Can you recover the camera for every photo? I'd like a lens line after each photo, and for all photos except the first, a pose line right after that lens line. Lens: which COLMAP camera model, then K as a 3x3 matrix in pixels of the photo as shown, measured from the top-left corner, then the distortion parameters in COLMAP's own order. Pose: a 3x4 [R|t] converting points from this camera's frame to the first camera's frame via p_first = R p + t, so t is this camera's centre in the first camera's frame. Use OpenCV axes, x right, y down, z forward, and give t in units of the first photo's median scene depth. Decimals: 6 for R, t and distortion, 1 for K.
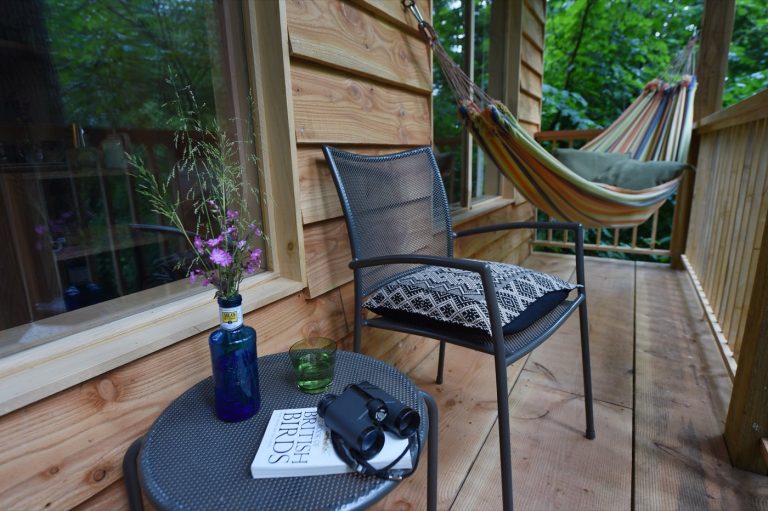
lens RADIAL K [[401.2, 0, 384.0], [0, 401.2, 255.5], [0, 0, 1]] dist [-0.012793, -0.000073]
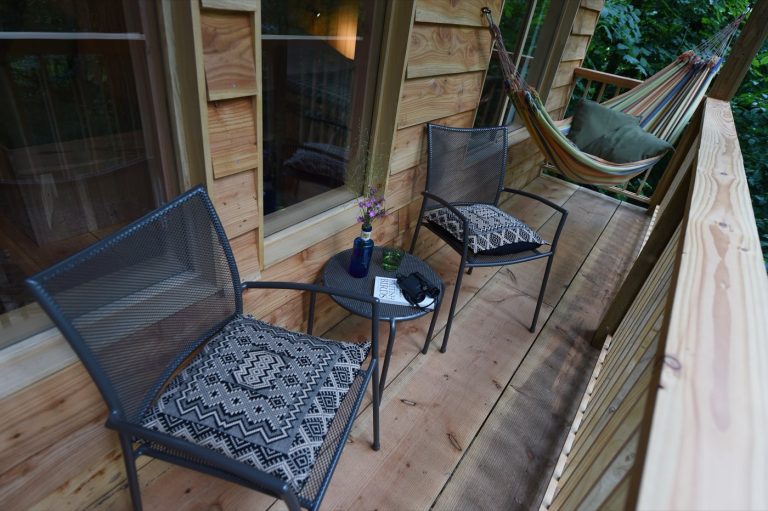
lens RADIAL K [[401.2, 0, 384.0], [0, 401.2, 255.5], [0, 0, 1]] dist [-0.012793, -0.000073]
pose [[0.982385, 0.186373, 0.013557, -0.164850], [-0.180656, 0.928687, 0.323888, -0.273119], [0.047774, -0.320632, 0.945998, -0.648175]]
